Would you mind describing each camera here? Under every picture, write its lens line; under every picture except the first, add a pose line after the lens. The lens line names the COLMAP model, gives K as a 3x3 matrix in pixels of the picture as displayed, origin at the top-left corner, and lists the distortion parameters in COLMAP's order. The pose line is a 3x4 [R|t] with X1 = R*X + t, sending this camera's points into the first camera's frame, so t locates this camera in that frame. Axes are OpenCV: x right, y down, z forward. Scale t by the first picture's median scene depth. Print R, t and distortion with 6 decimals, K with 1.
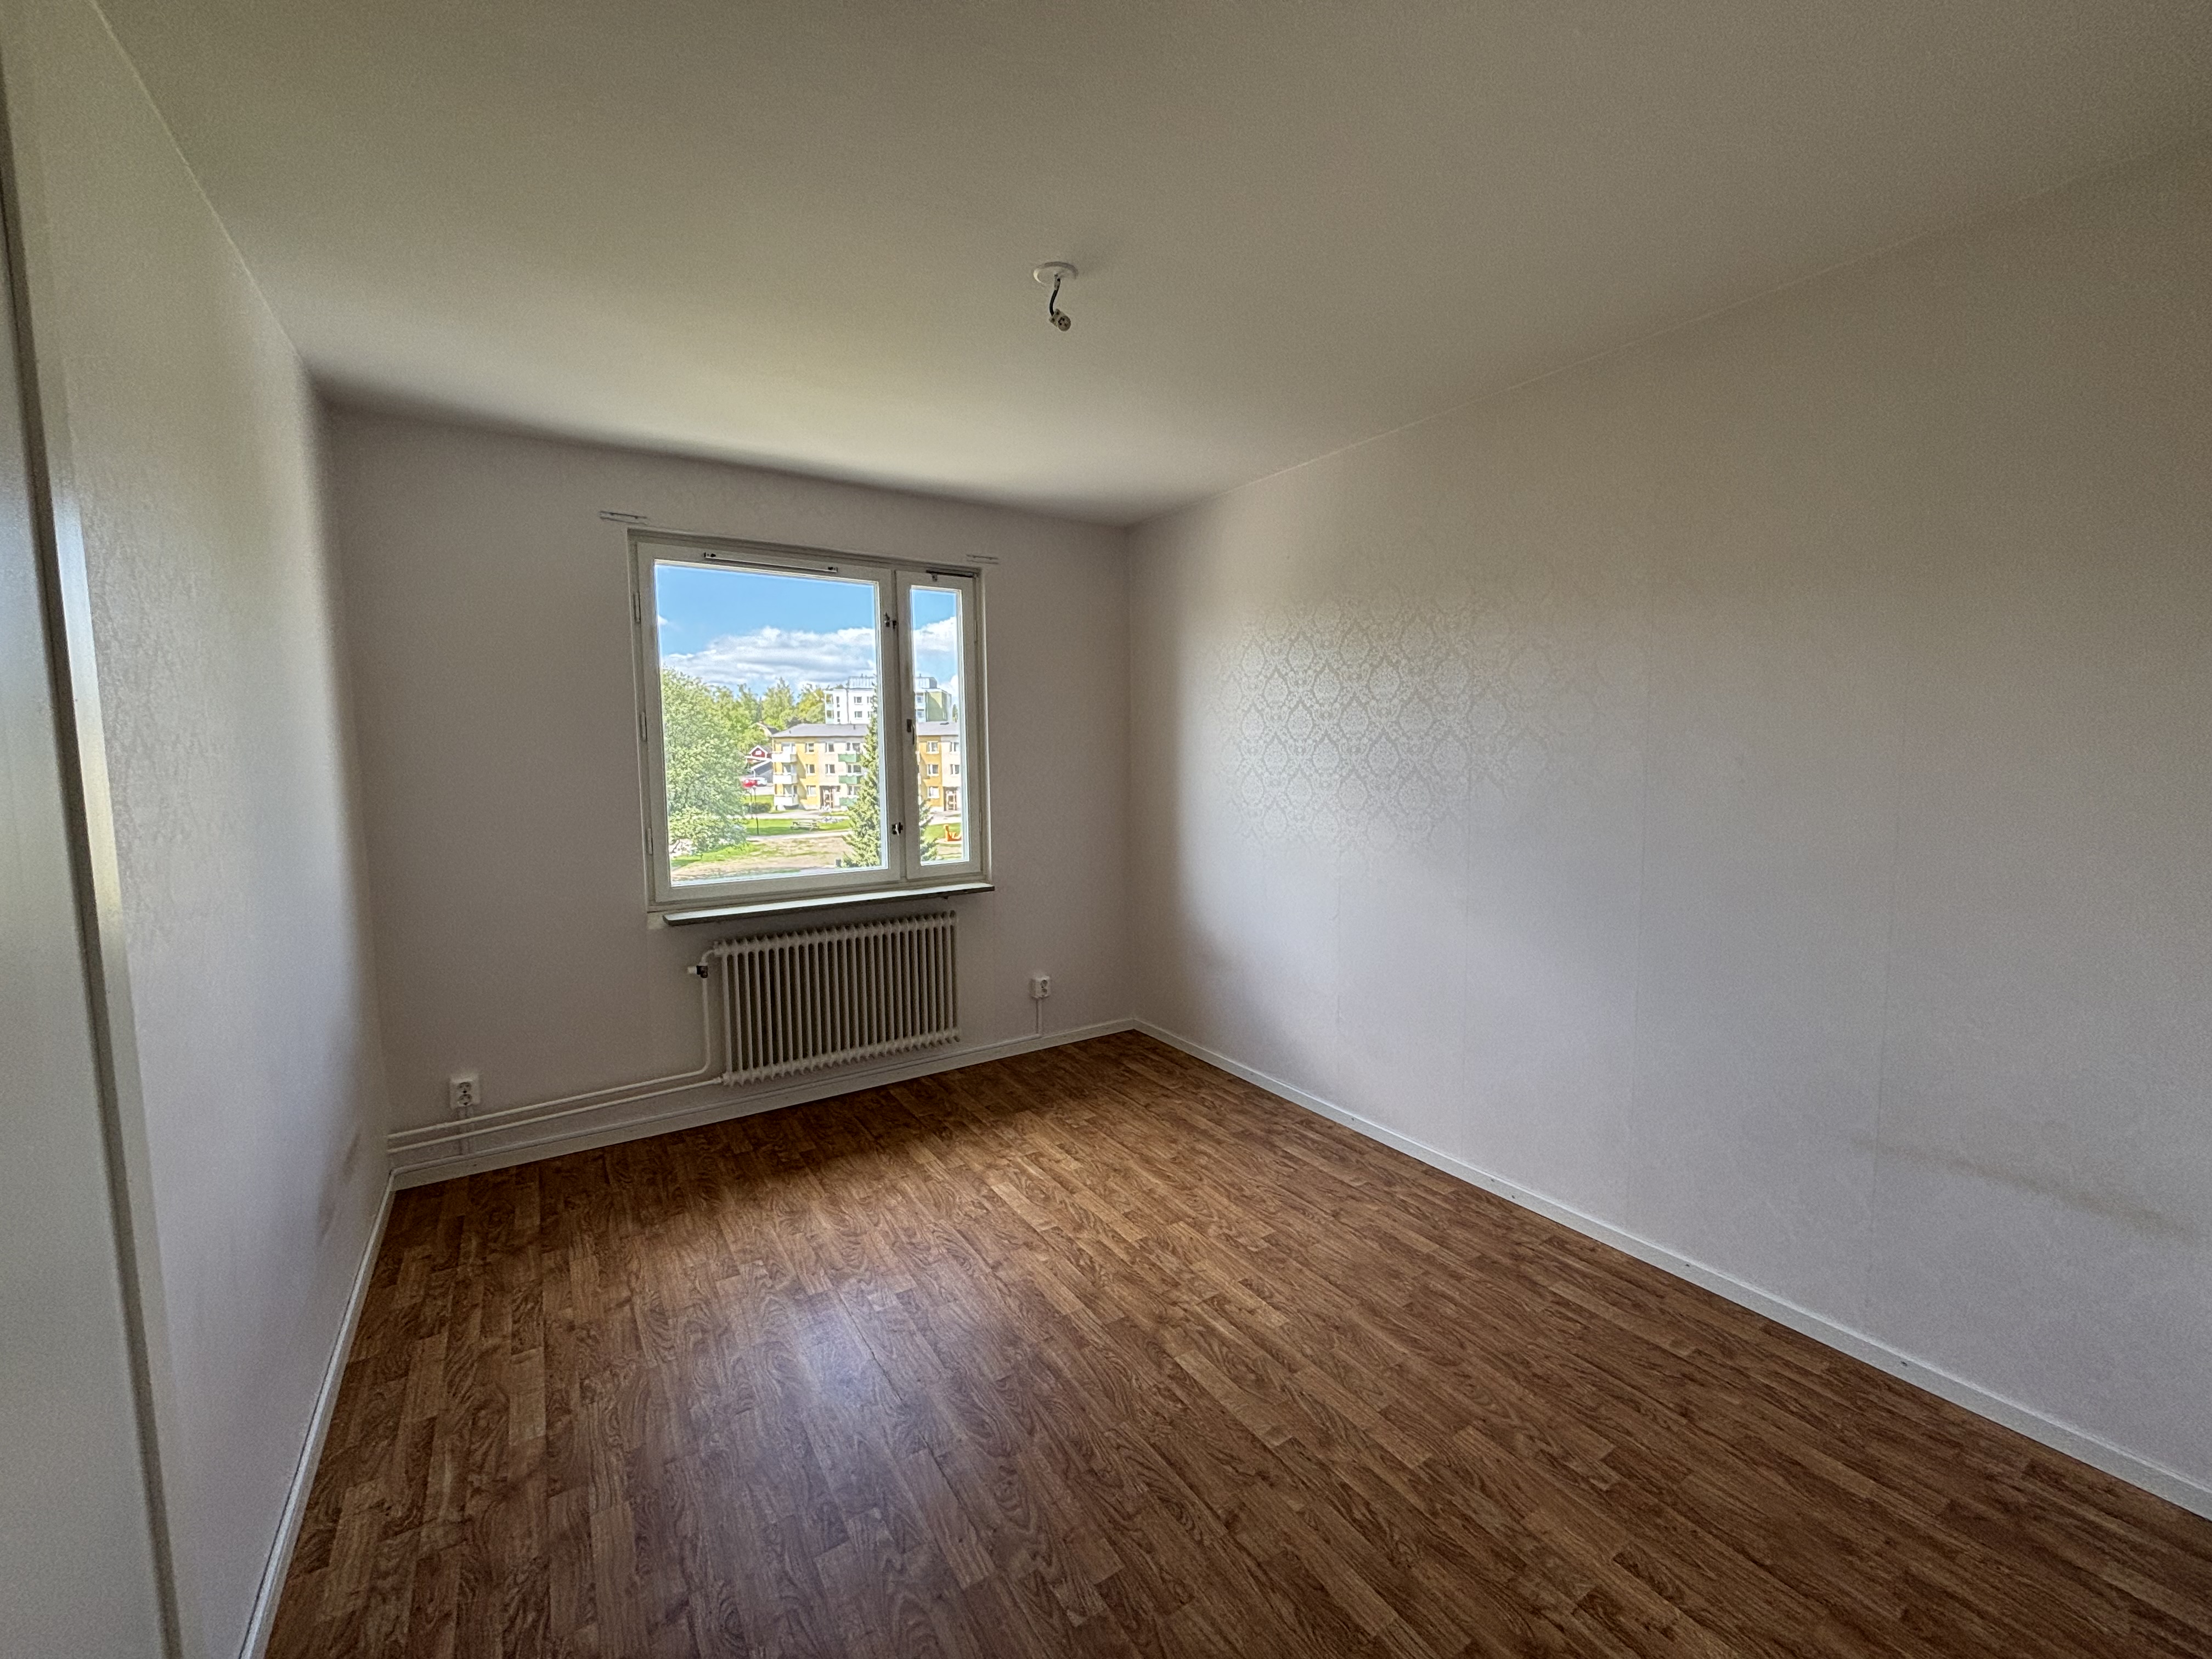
lens RADIAL K [[894.0, 0, 1095.3], [0, 894.0, 824.6], [0, 0, 1]] dist [0.006217, -0.000181]
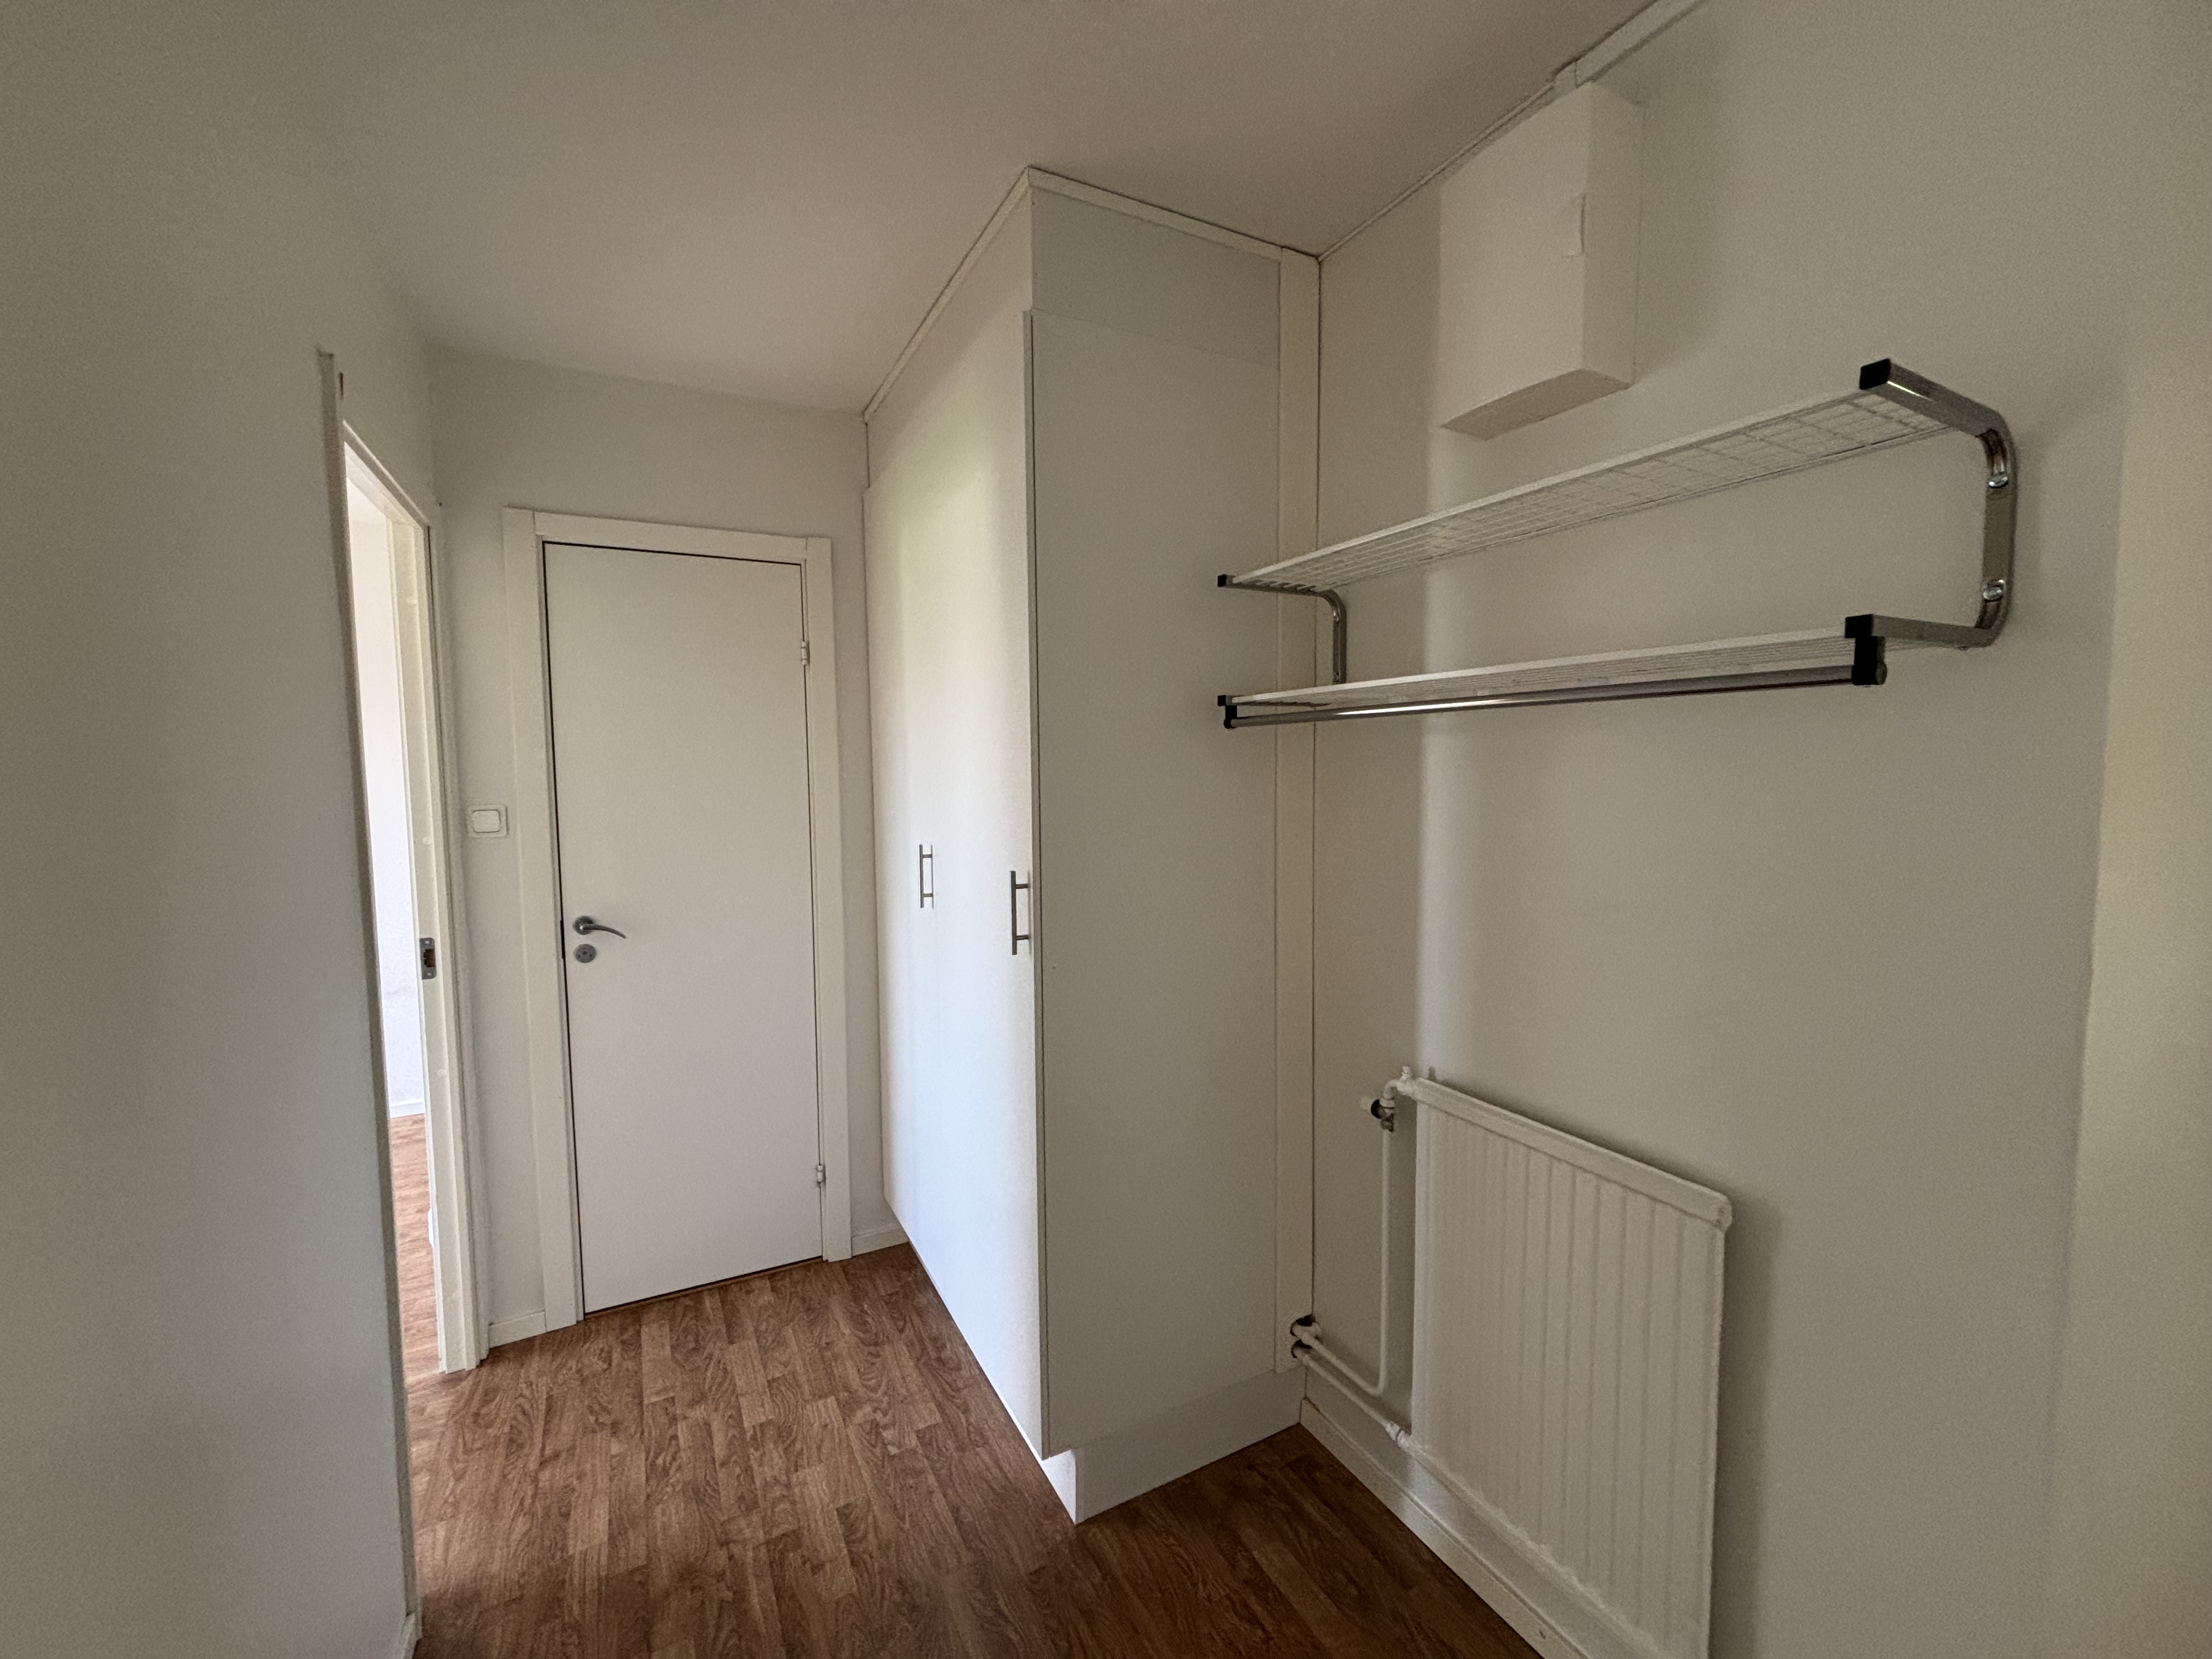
lens RADIAL K [[894.0, 0, 1095.3], [0, 894.0, 824.6], [0, 0, 1]] dist [0.006217, -0.000181]
pose [[-0.996772, -0.011313, 0.079485, -1.143582], [-0.001782, 0.992896, 0.118974, -0.146440], [-0.080266, 0.118448, -0.989711, 1.804143]]
